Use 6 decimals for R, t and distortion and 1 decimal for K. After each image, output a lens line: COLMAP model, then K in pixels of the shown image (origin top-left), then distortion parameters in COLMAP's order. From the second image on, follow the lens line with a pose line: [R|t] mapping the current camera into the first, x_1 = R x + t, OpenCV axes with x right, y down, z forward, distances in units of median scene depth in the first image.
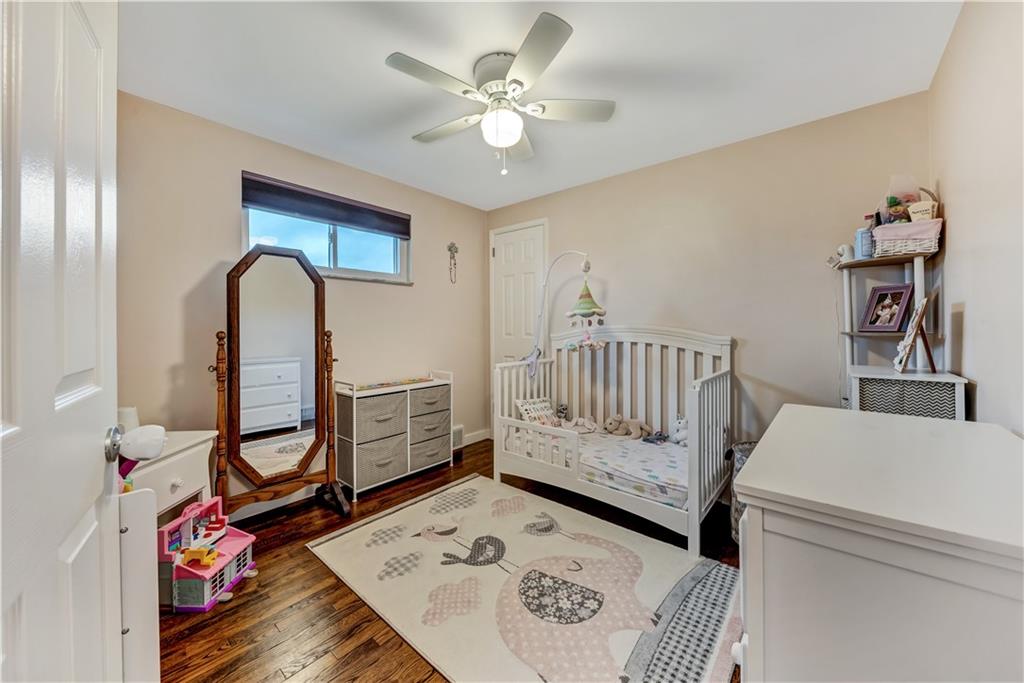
lens RADIAL K [[368.2, 0, 509.5], [0, 368.2, 325.9], [0, 0, 1]] dist [0.000890, -0.002634]
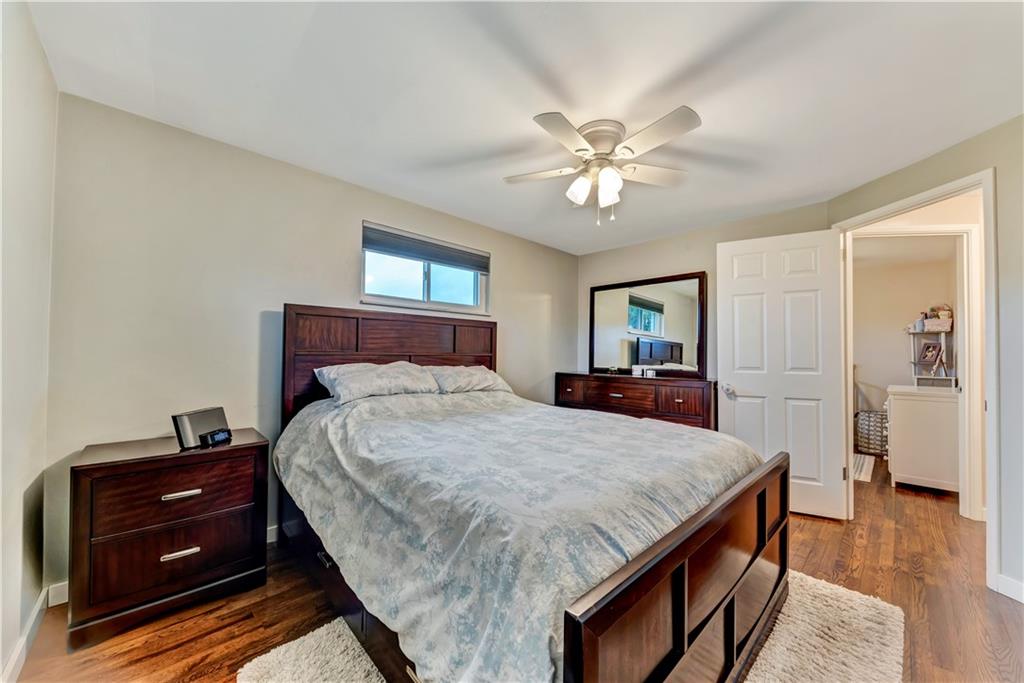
lens RADIAL K [[368.2, 0, 512.6], [0, 368.2, 346.8], [0, 0, 1]] dist [0.000890, -0.002634]
pose [[0.995981, 0.014678, -0.088356, -1.470009], [-0.016122, 0.999748, -0.015650, -0.000620], [0.088104, 0.017011, 0.995966, -1.617417]]
